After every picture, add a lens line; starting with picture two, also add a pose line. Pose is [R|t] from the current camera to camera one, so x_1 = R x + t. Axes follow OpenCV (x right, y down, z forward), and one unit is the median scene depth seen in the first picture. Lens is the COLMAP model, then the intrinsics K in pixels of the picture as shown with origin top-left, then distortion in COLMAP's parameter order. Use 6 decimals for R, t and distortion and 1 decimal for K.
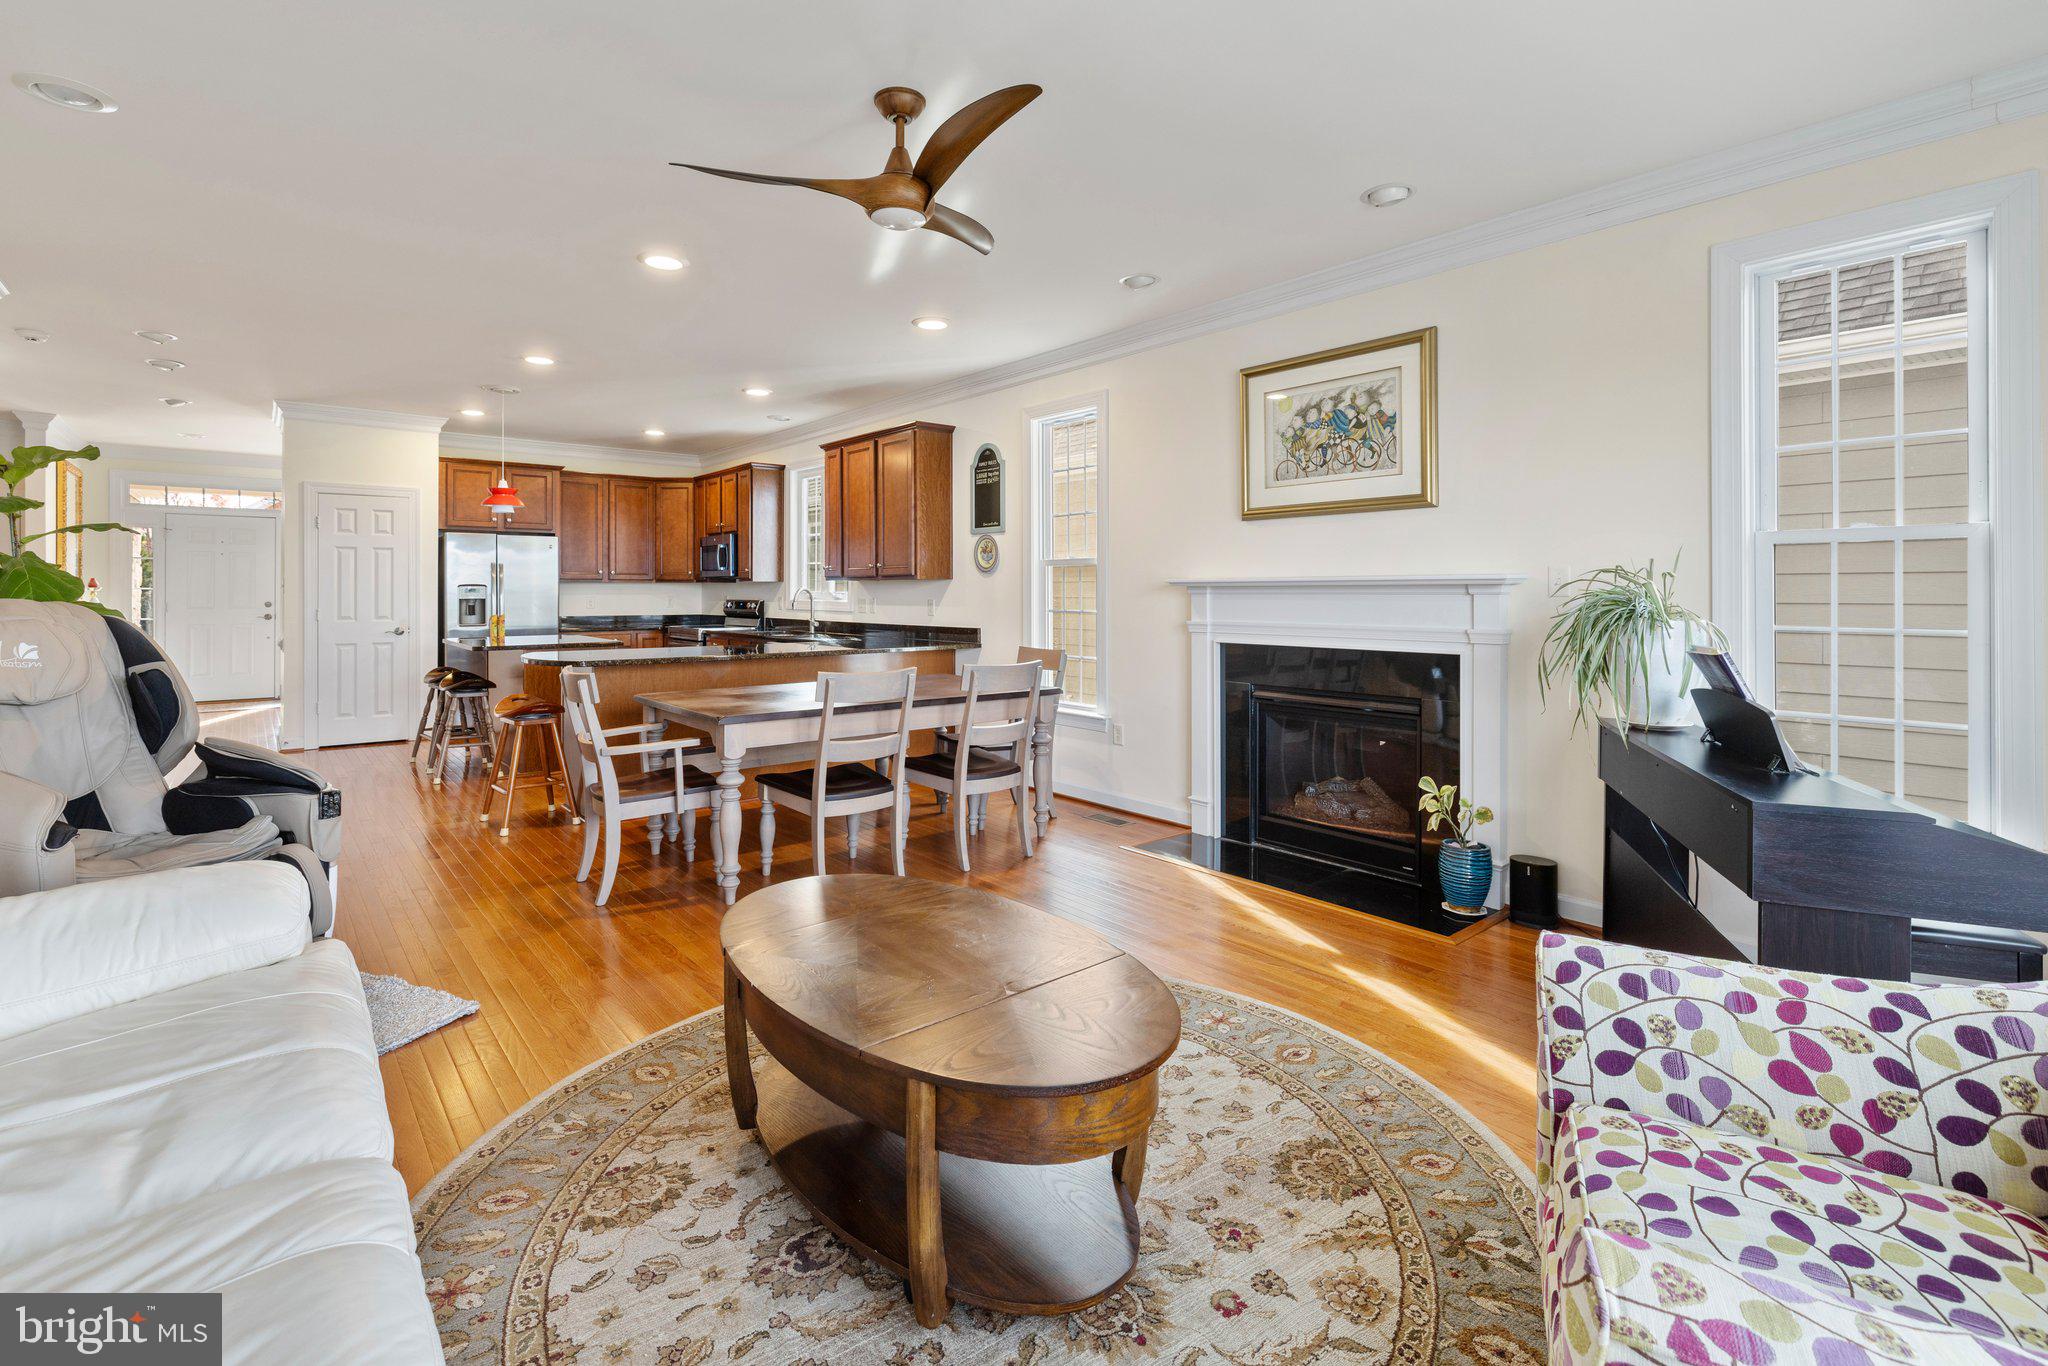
lens RADIAL K [[900.2, 0, 1013.3], [0, 900.2, 593.6], [0, 0, 1]] dist [0.005409, 0.000552]
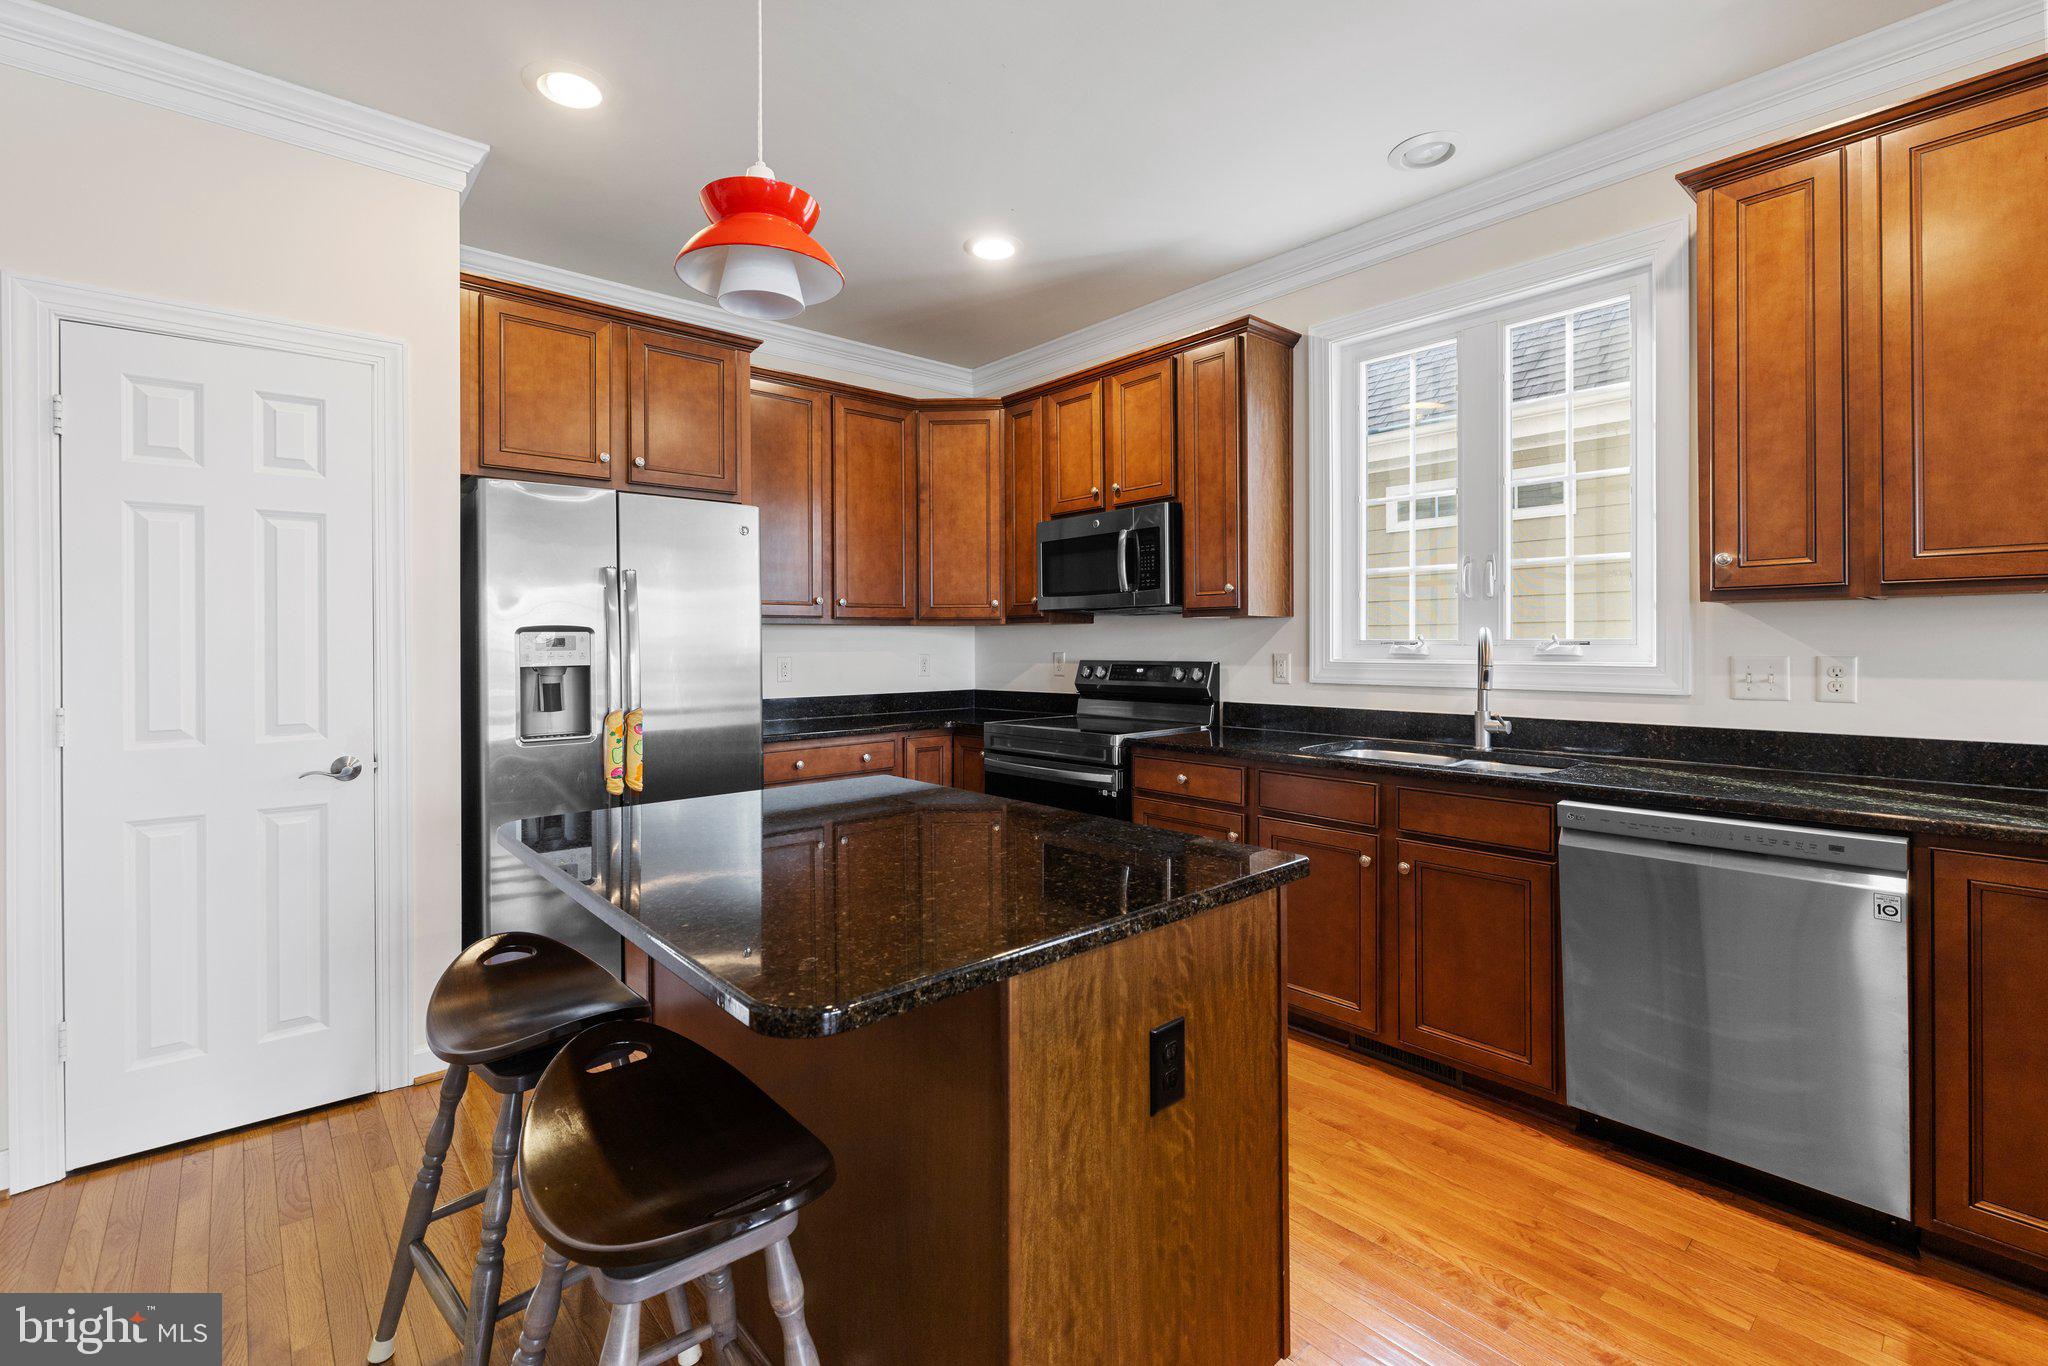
lens RADIAL K [[900.2, 0, 1027.4], [0, 900.2, 642.5], [0, 0, 1]] dist [0.005409, 0.000552]
pose [[0.999740, -0.009747, 0.020634, -0.413139], [0.009810, 0.999947, -0.002977, -0.001181], [-0.020604, 0.003179, 0.999783, 0.626905]]
